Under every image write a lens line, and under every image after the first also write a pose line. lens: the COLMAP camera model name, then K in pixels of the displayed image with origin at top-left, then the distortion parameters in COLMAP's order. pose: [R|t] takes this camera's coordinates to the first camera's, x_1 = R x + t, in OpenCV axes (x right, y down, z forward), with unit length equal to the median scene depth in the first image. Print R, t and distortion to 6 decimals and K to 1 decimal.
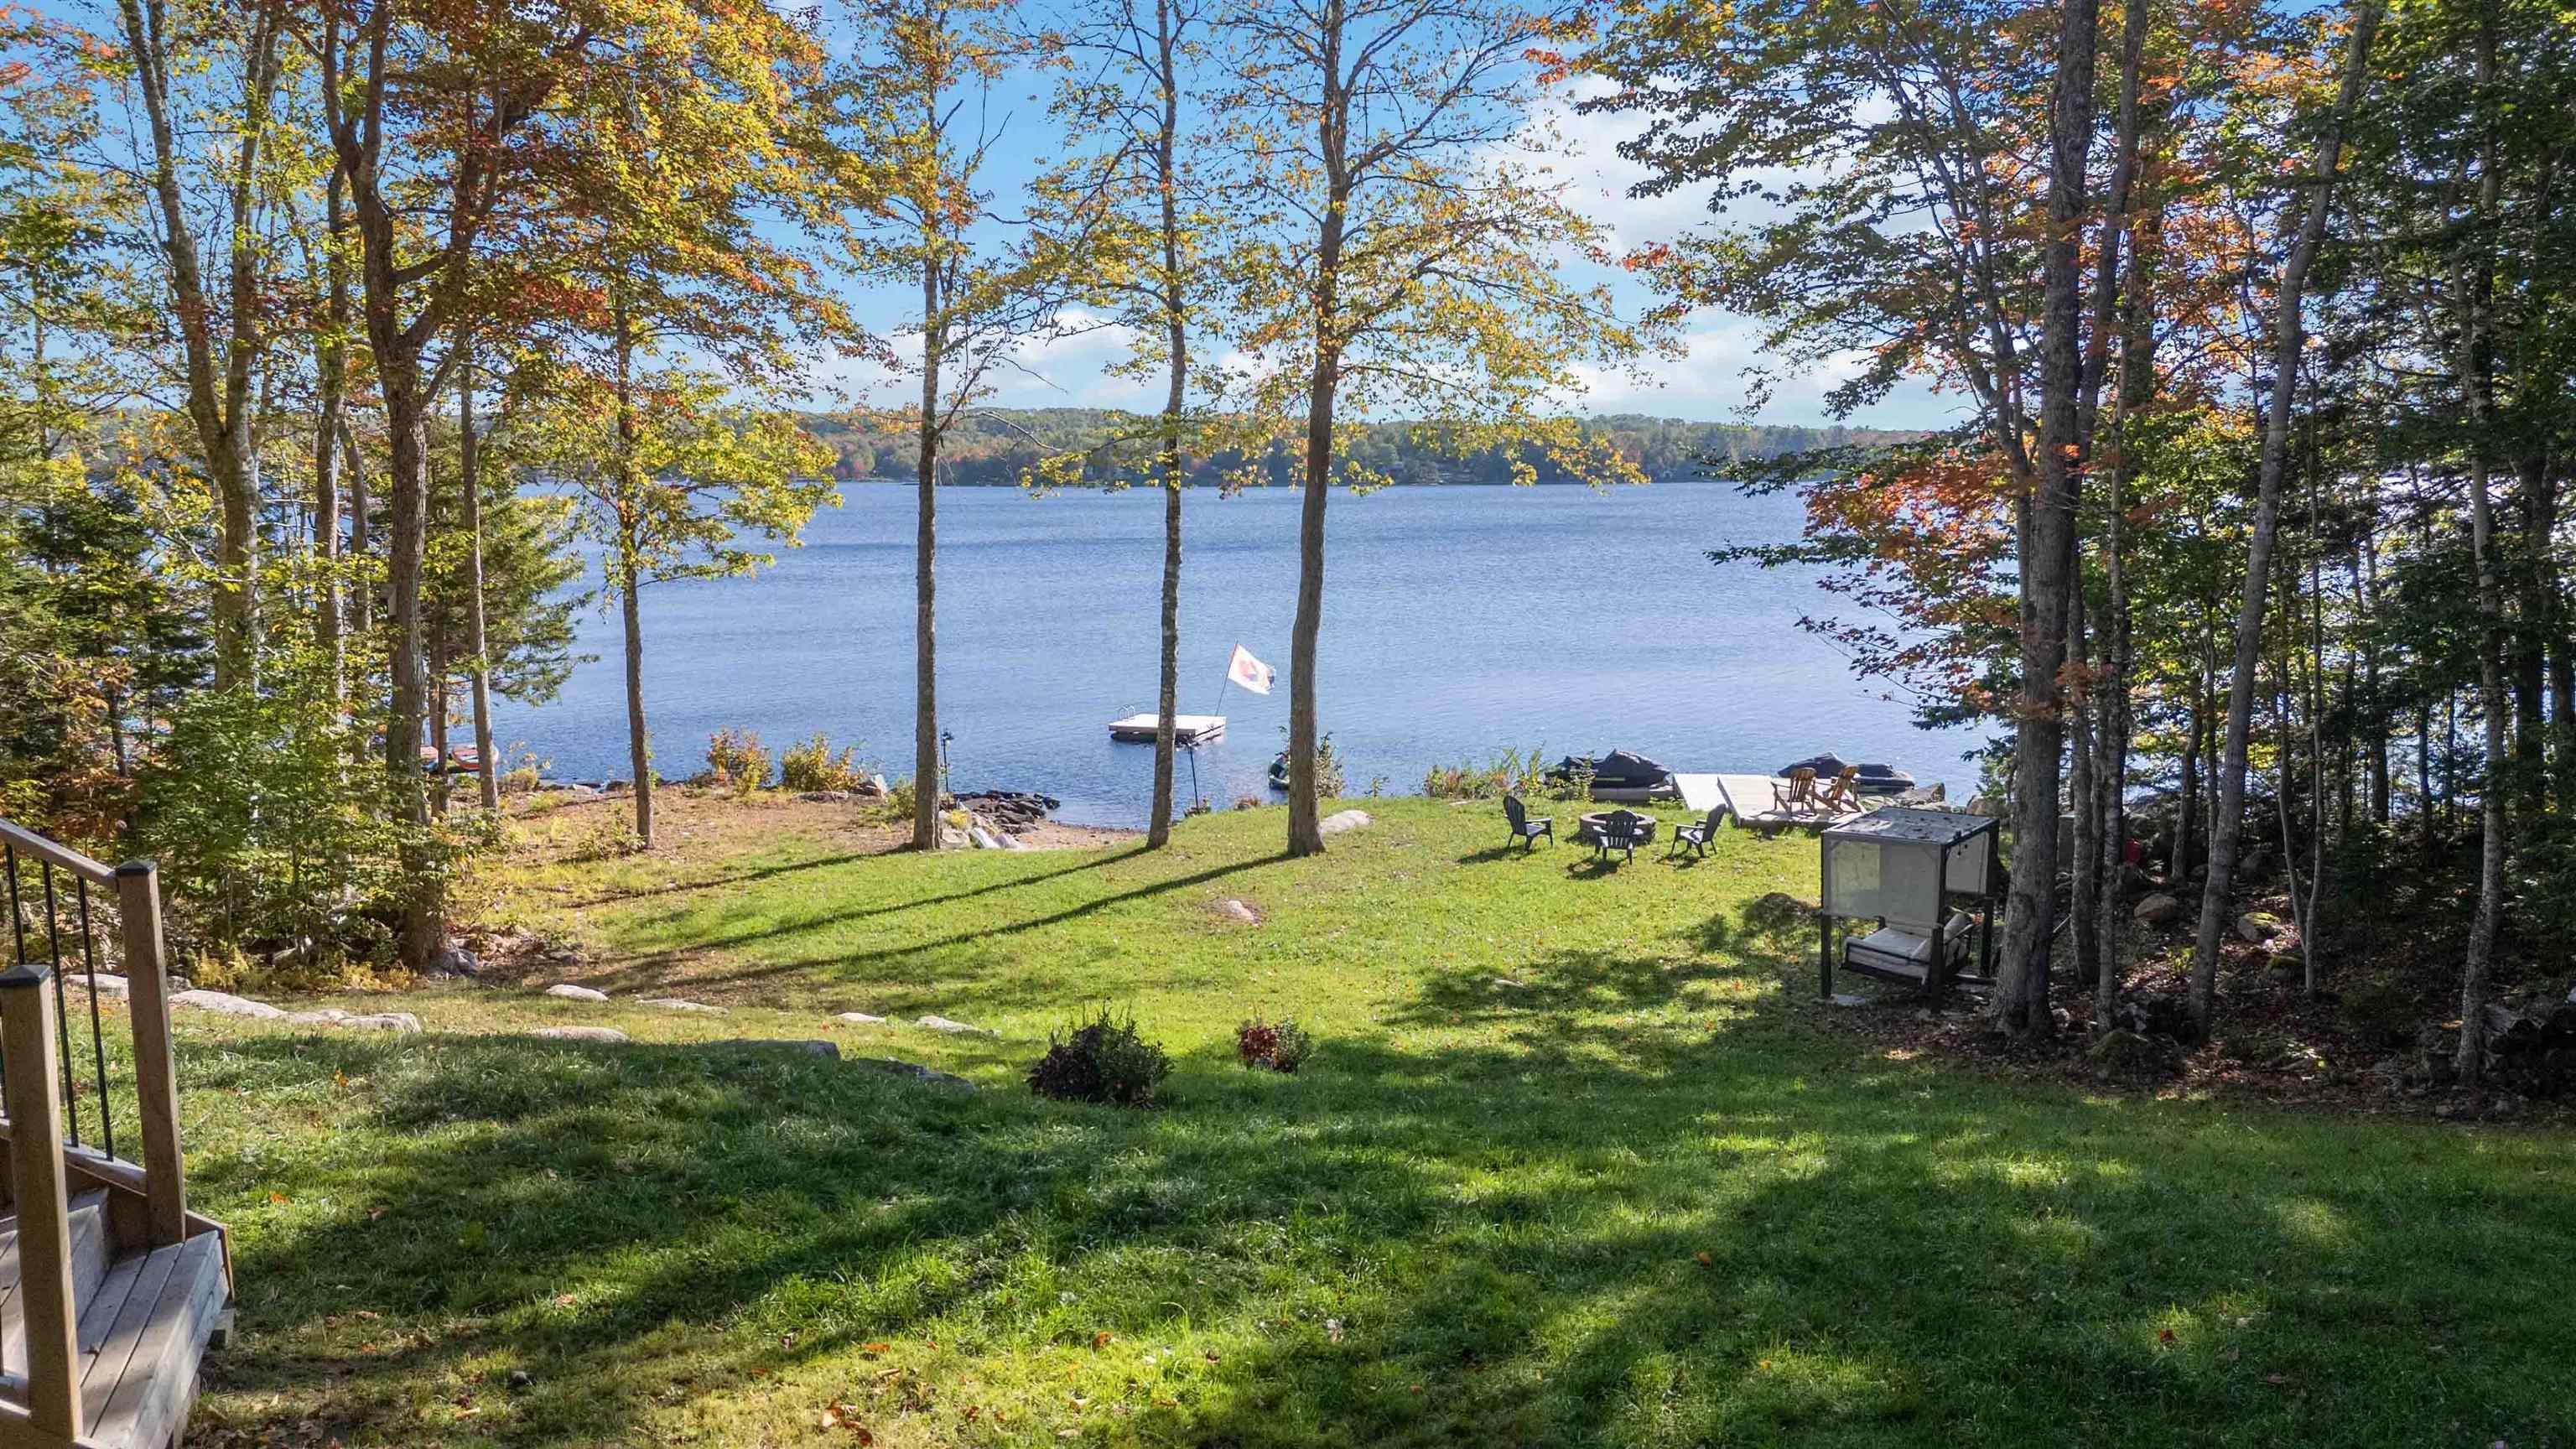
lens RADIAL K [[1849.6, 0, 1288.0], [0, 1849.6, 724.5], [0, 0, 1]] dist [0.080139, -0.089446]
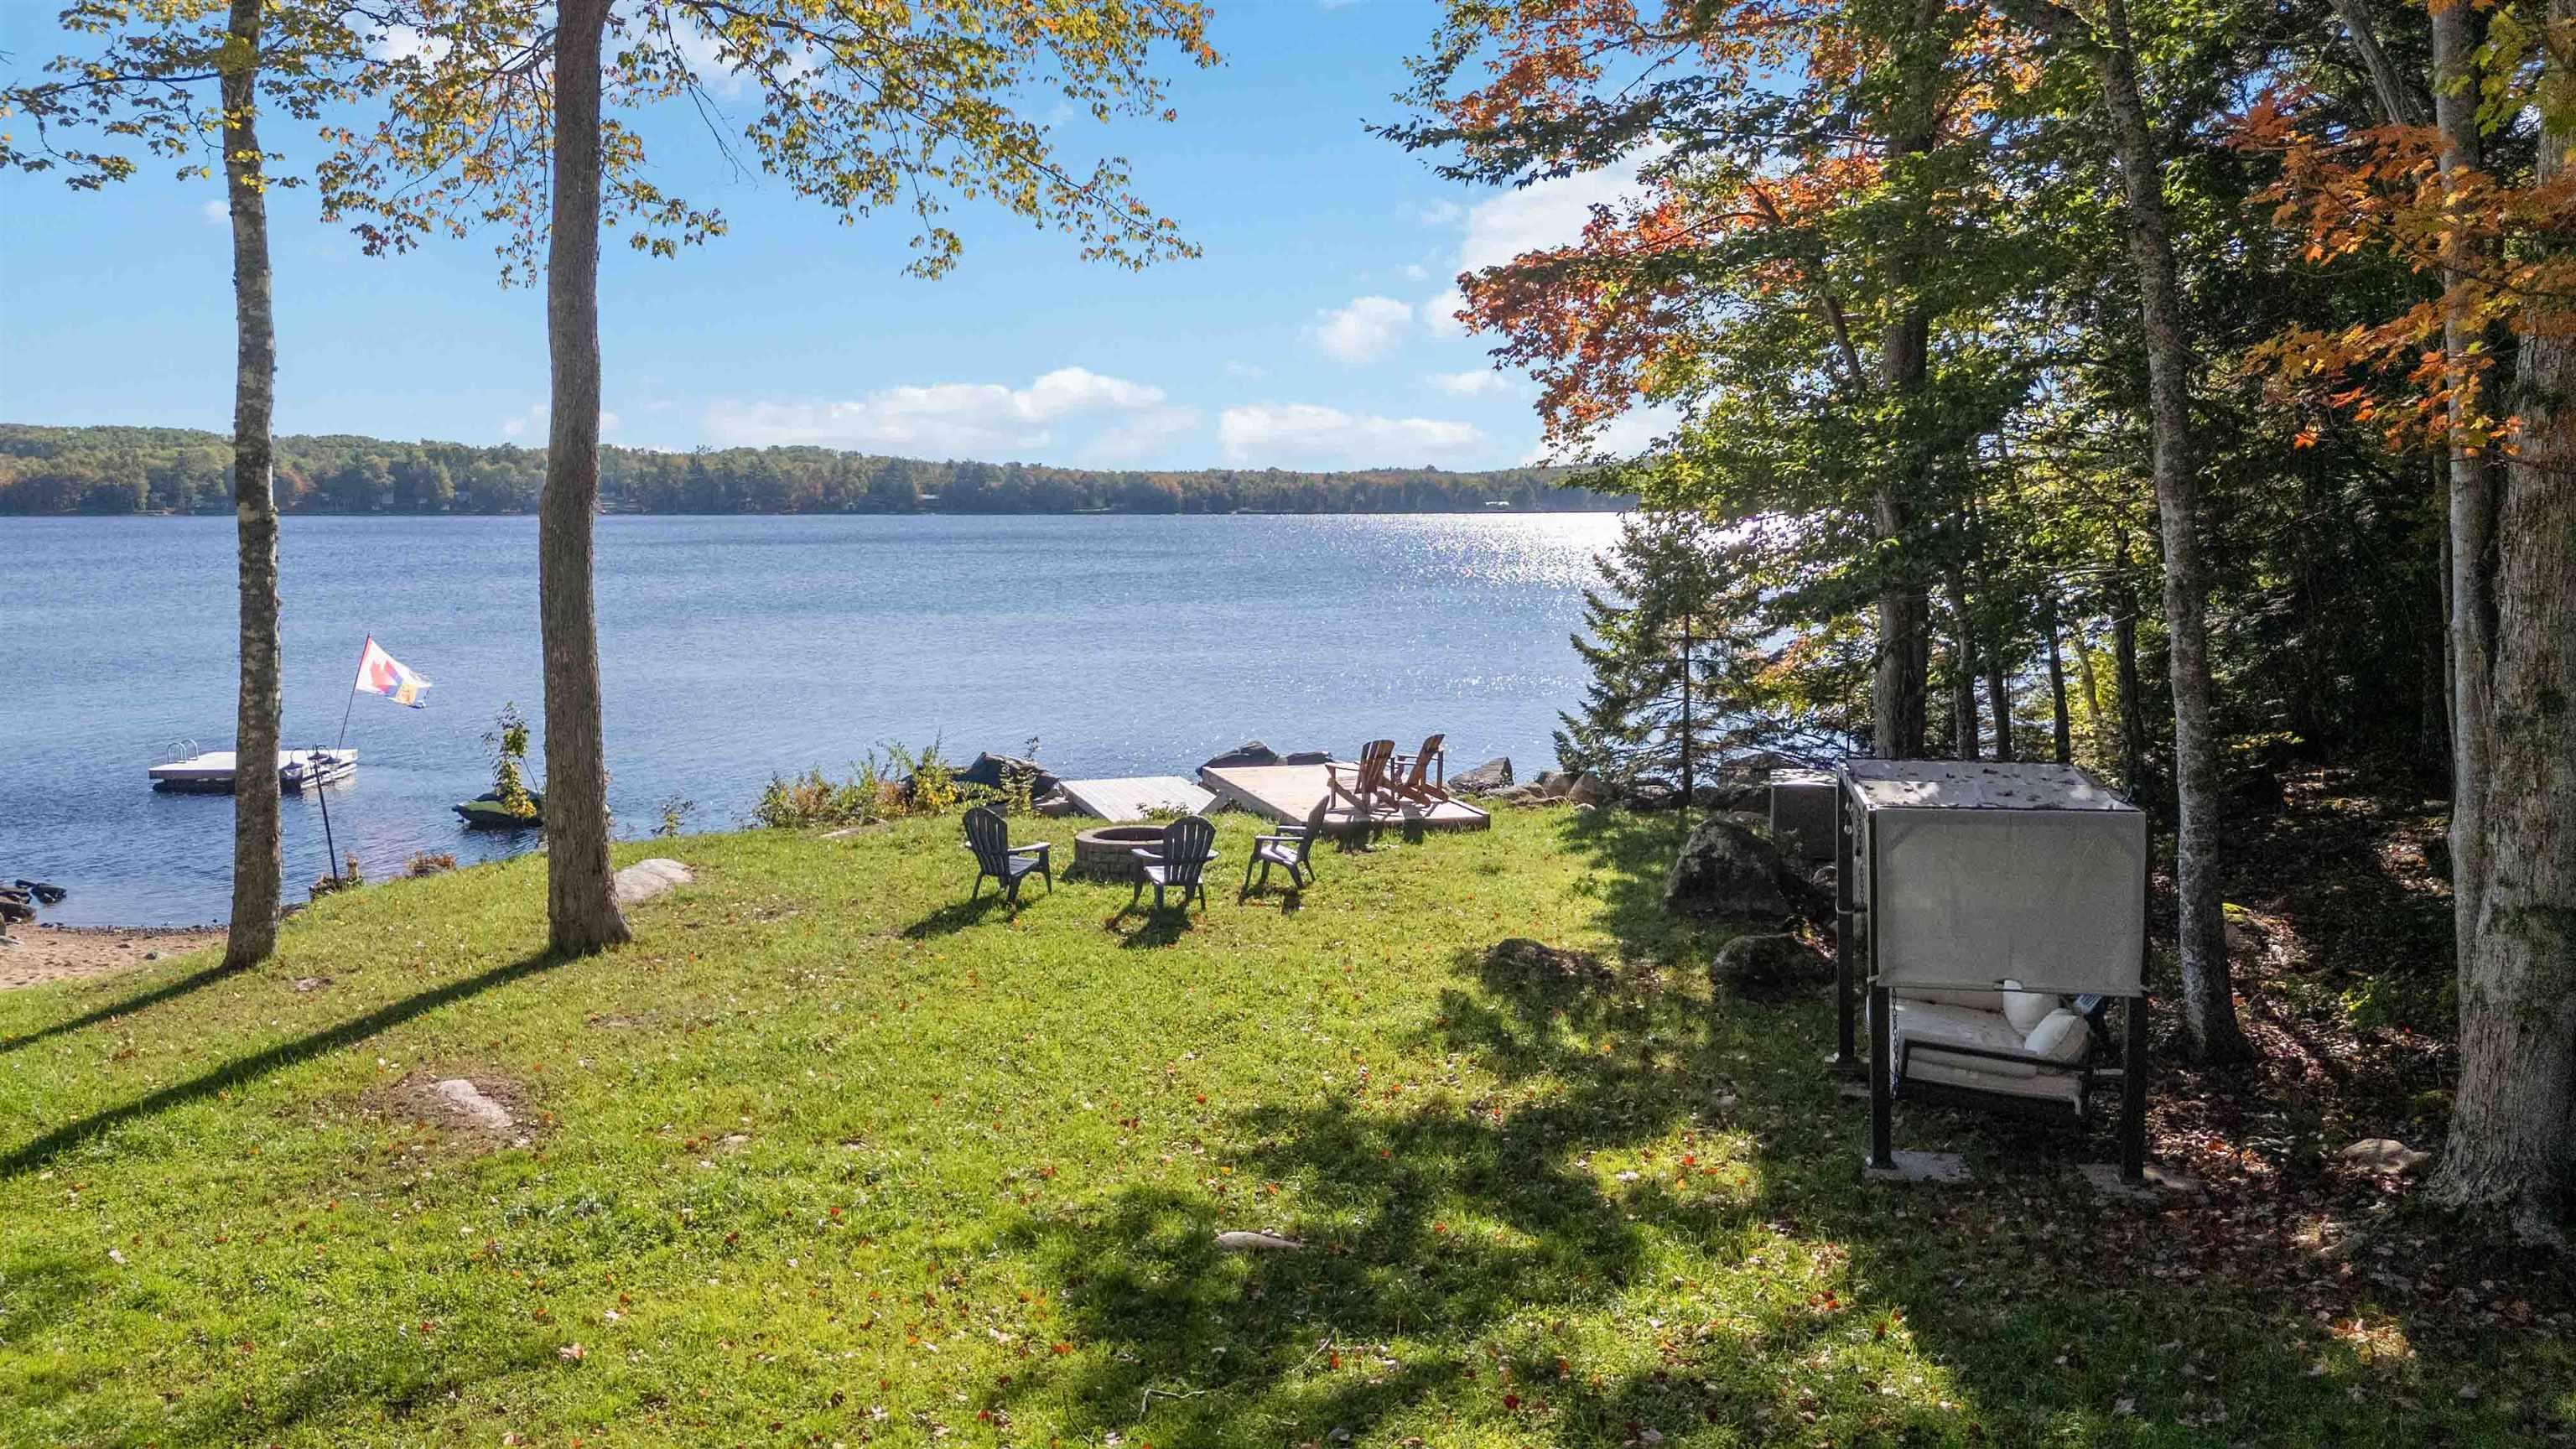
lens RADIAL K [[1849.6, 0, 1288.0], [0, 1849.6, 724.5], [0, 0, 1]] dist [0.080139, -0.089446]
pose [[0.907953, -0.046044, 0.416534, -0.027089], [0.054195, 0.998500, -0.007759, 0.023117], [-0.415552, 0.029619, 0.909087, 0.456935]]
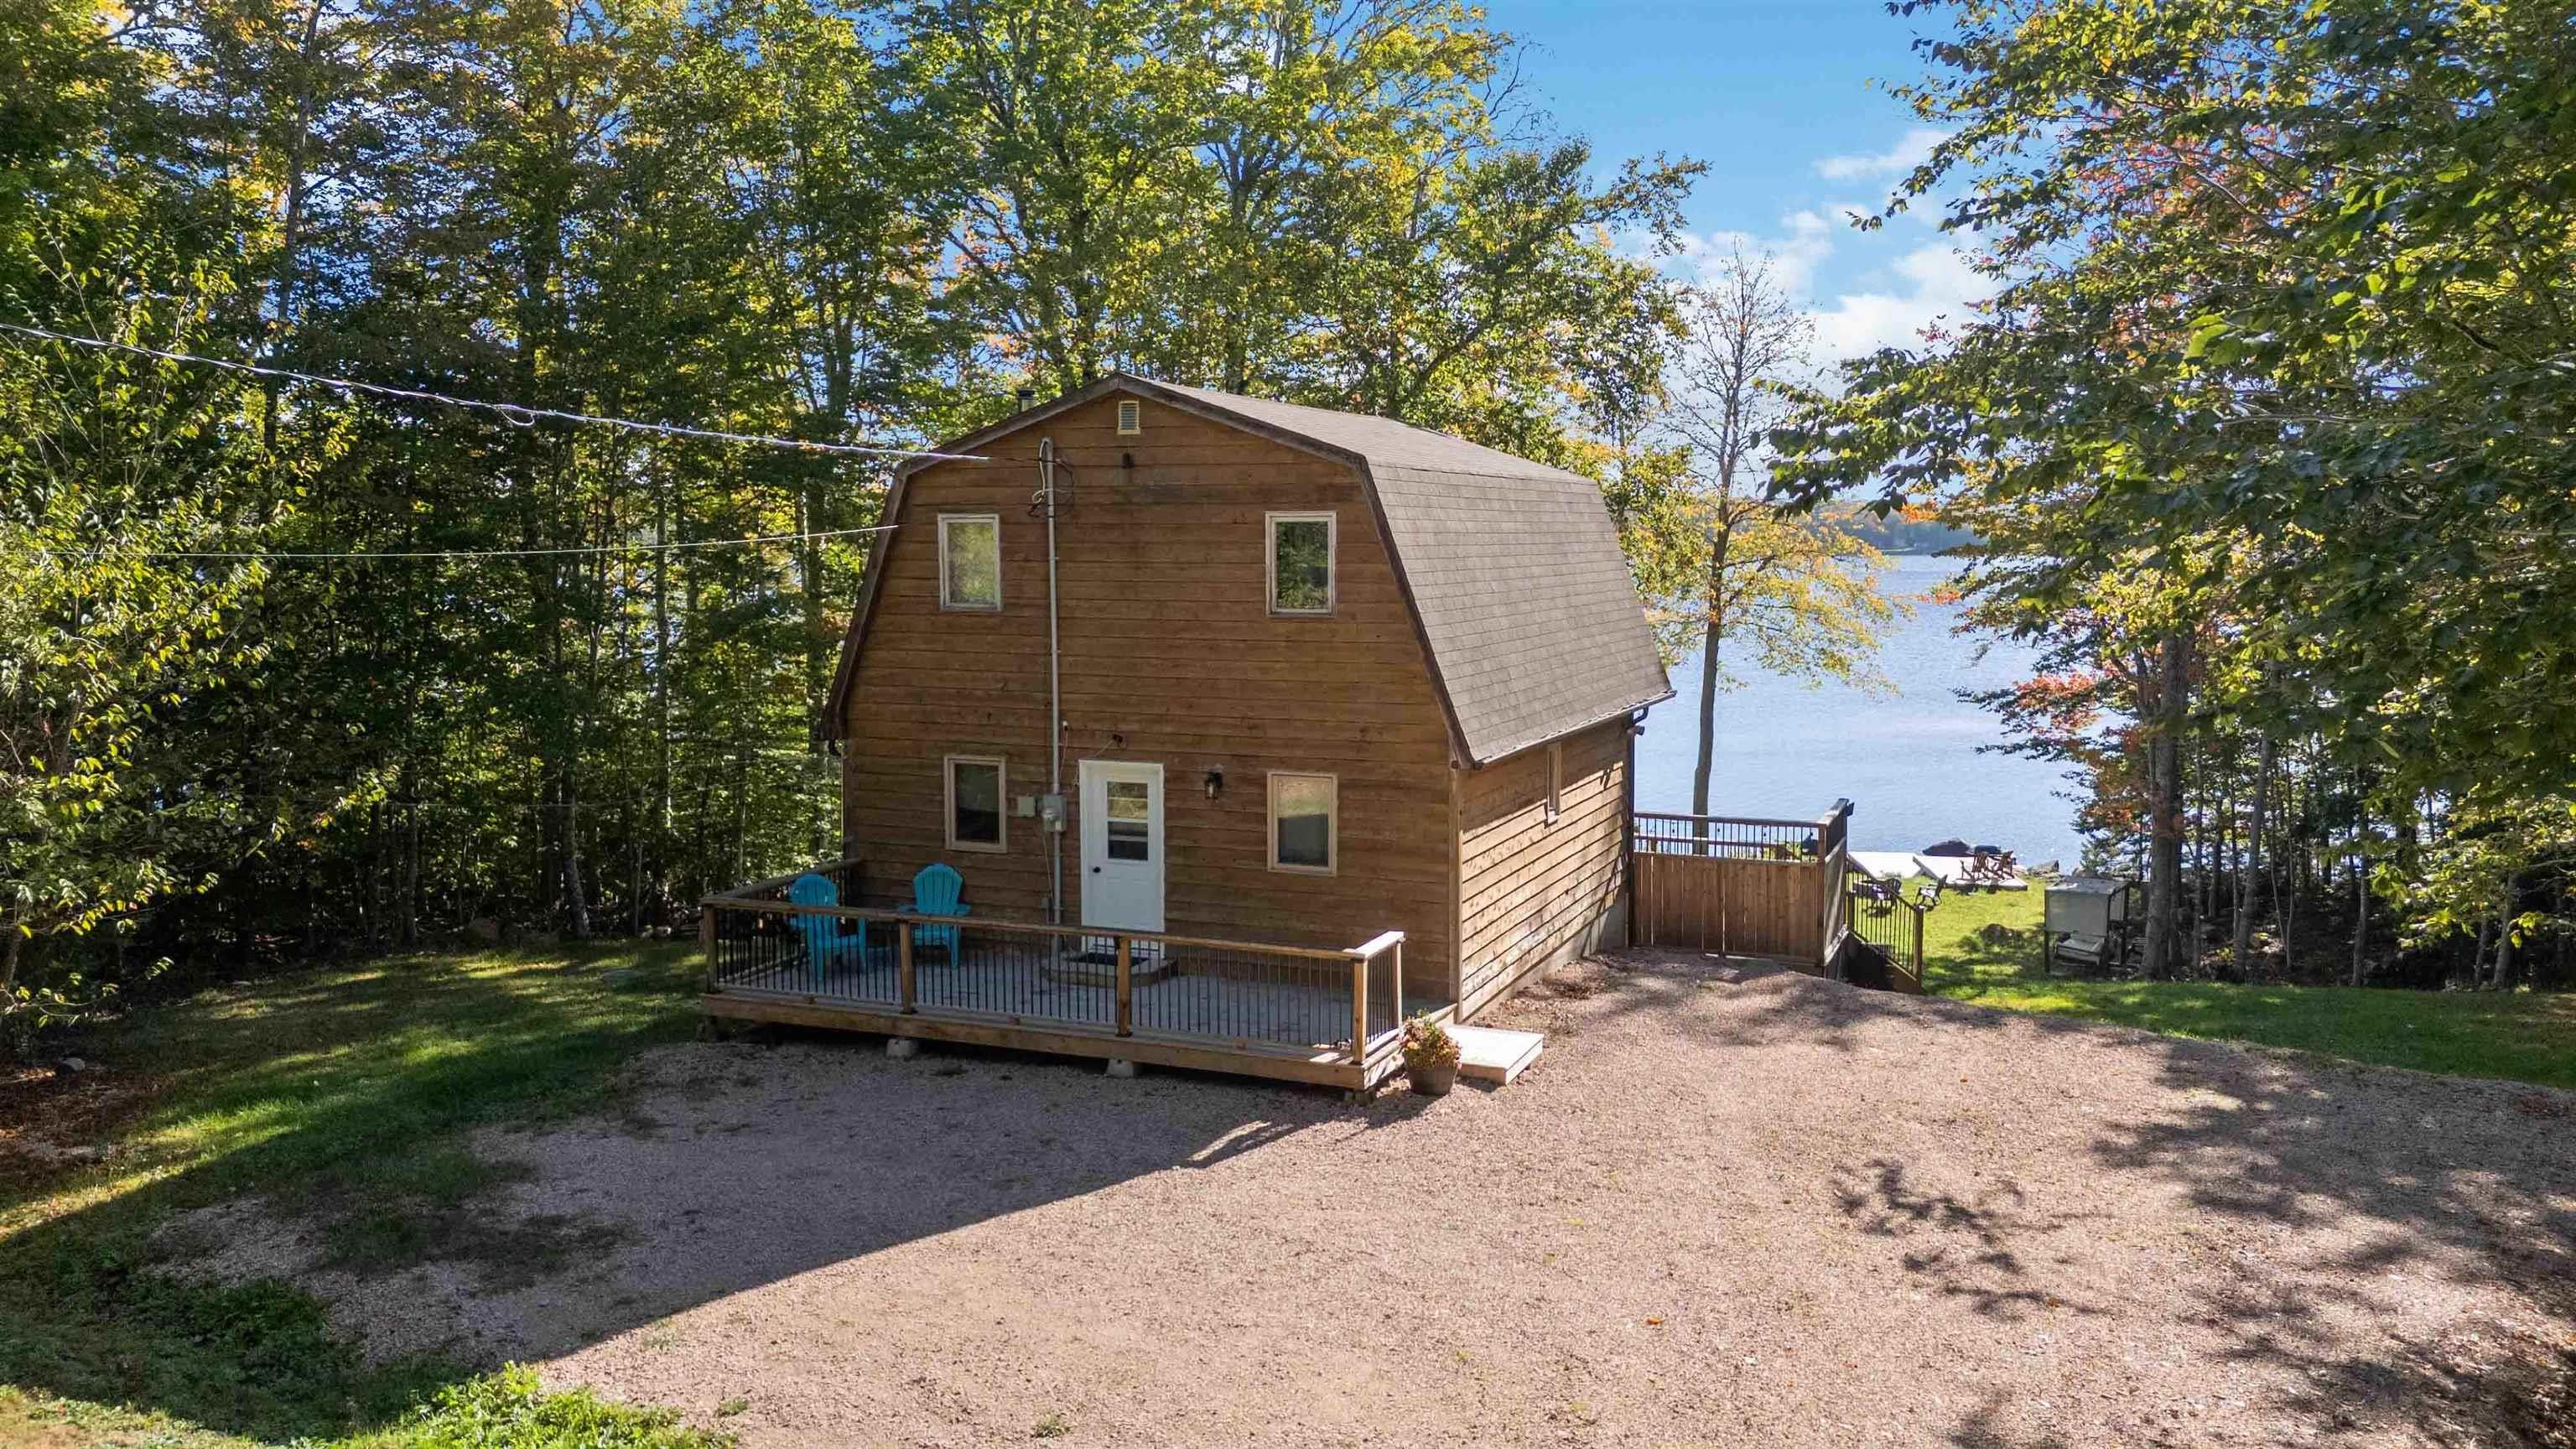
lens RADIAL K [[1849.6, 0, 1288.0], [0, 1849.6, 724.5], [0, 0, 1]] dist [0.080139, -0.089446]
pose [[0.999932, -0.000684, 0.011683, -0.392788], [0.001102, 0.999359, -0.035782, -0.034325], [-0.011651, 0.035792, 0.999291, -0.718010]]
